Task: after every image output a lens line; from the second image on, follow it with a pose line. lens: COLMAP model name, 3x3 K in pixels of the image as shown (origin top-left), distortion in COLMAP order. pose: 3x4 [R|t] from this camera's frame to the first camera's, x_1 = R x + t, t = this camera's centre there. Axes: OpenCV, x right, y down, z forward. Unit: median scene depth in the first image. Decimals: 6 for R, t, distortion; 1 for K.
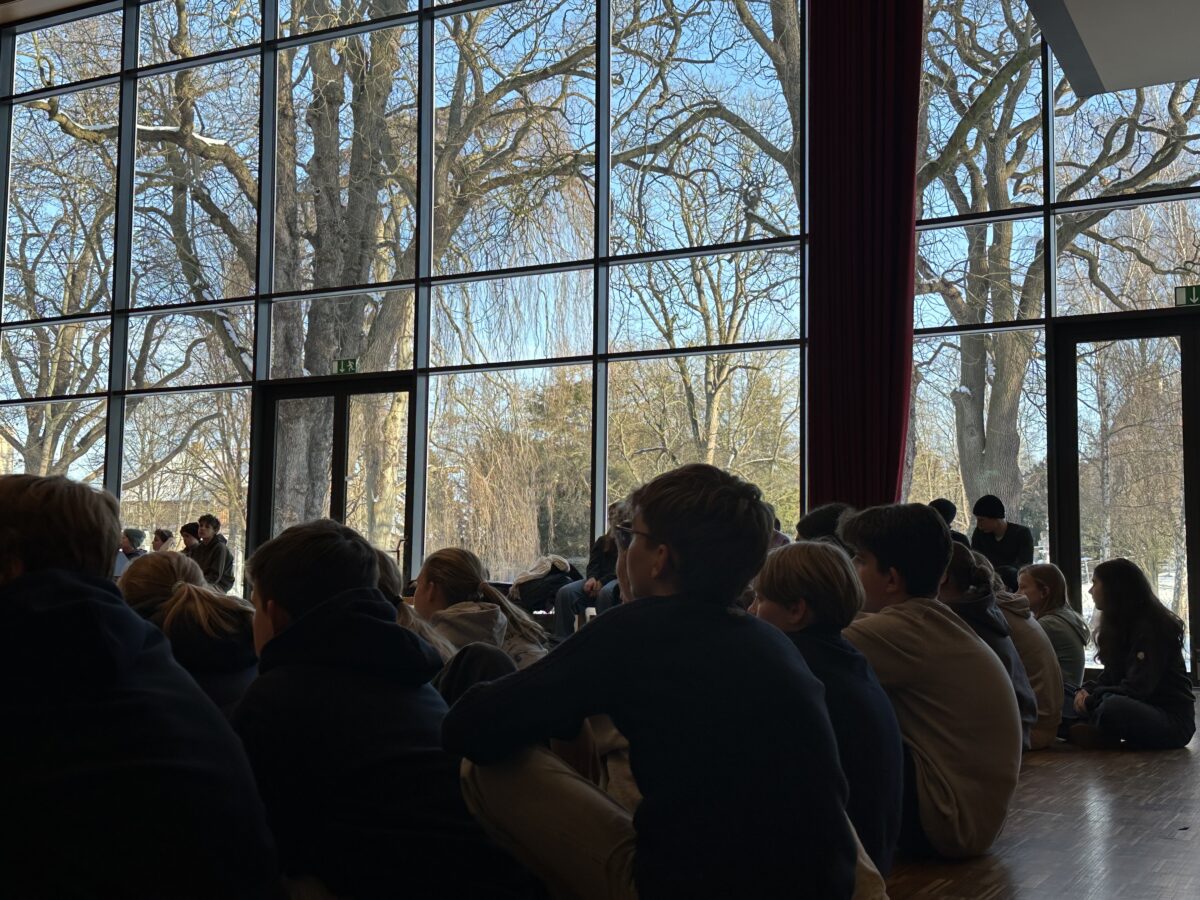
lens RADIAL K [[1401.6, 0, 667.6], [0, 1401.6, 448.0], [0, 0, 1]] dist [0.085318, -0.000616]
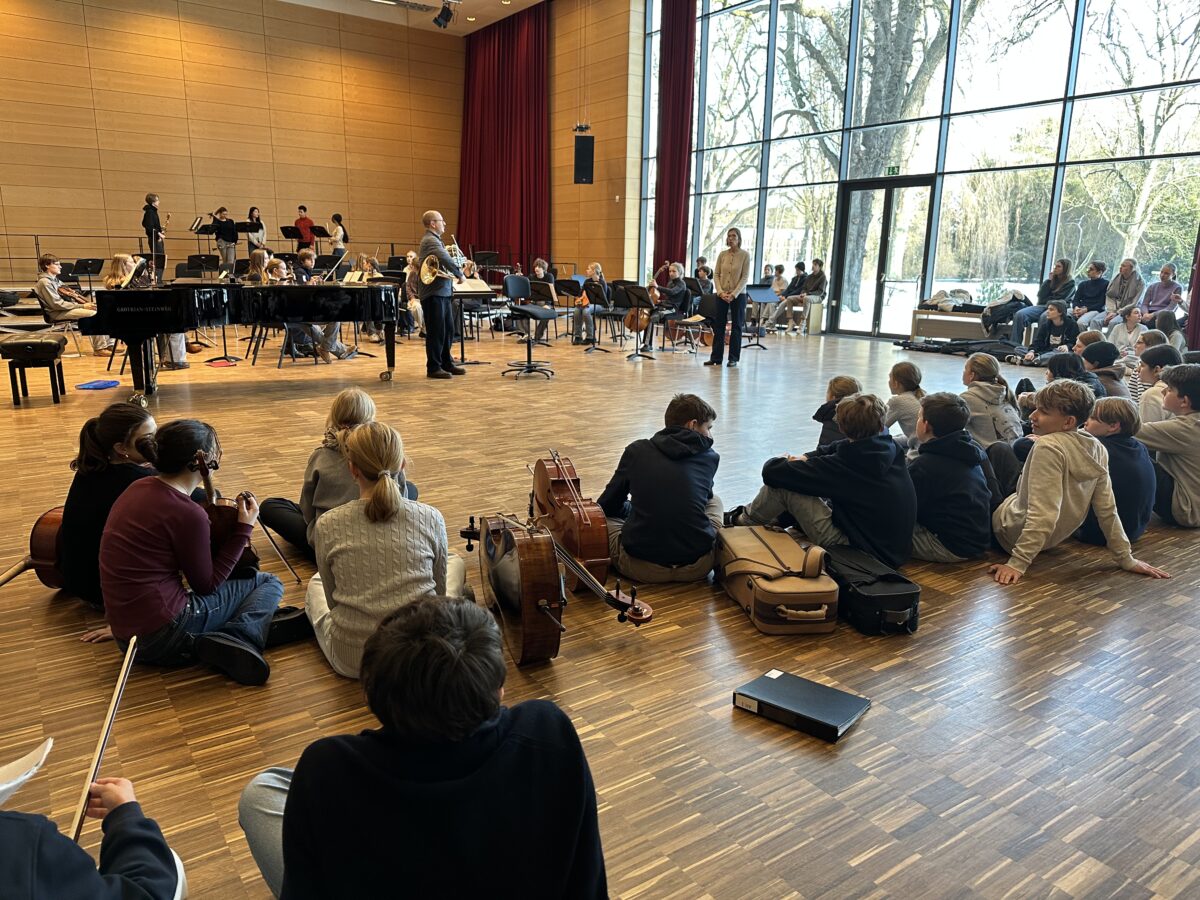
lens RADIAL K [[844.8, 0, 614.1], [0, 844.8, 444.9], [0, 0, 1]] dist [0.061827, -0.062670]
pose [[0.871851, 0.111601, -0.476887, 0.004563], [0.039878, 0.954285, 0.296228, -0.032983], [0.488145, -0.277284, 0.827544, -0.065281]]
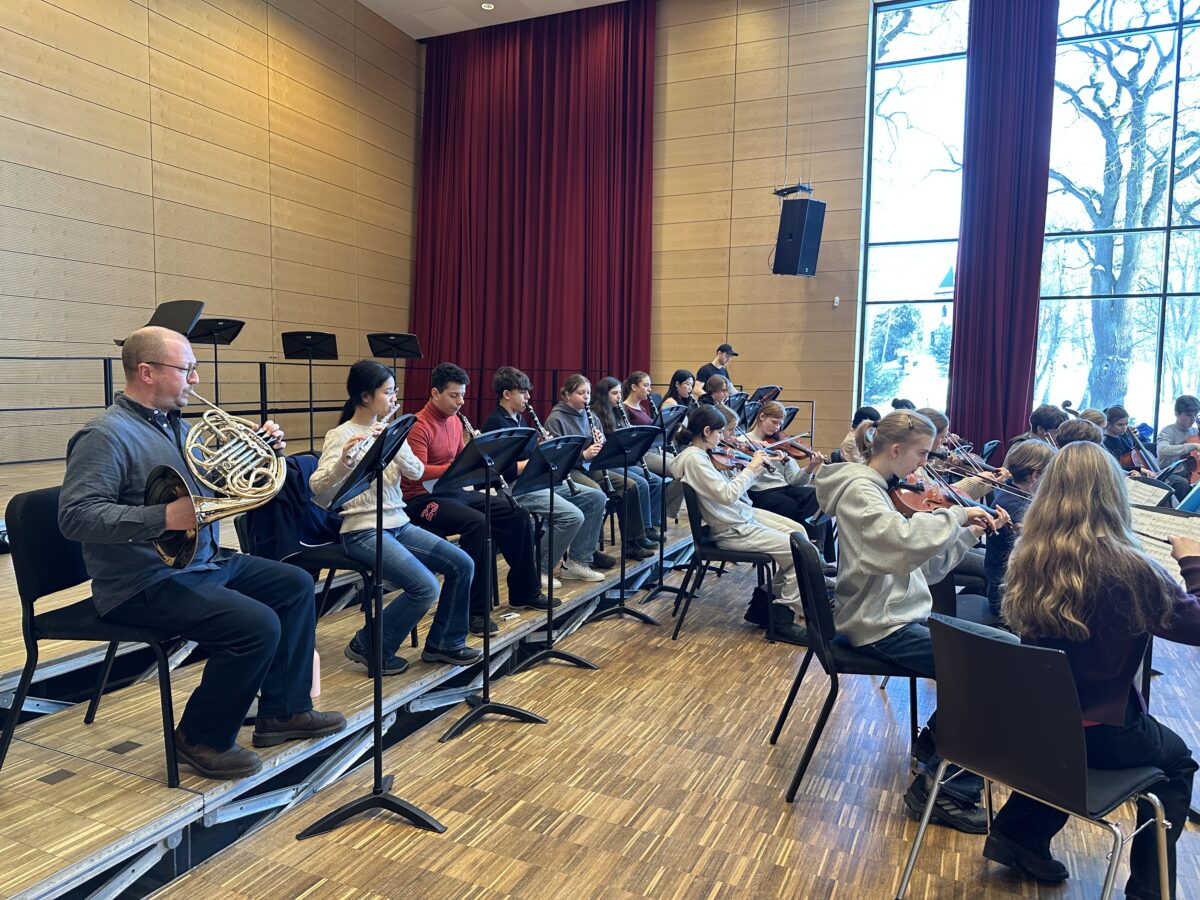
lens RADIAL K [[834.2, 0, 601.3], [0, 834.2, 468.7], [0, 0, 1]] dist [0.049191, -0.054118]
pose [[0.999271, 0.001310, 0.038159, -0.547578], [-0.008964, 0.979524, 0.201126, -0.018817], [-0.037114, -0.201322, 0.978822, 0.136025]]
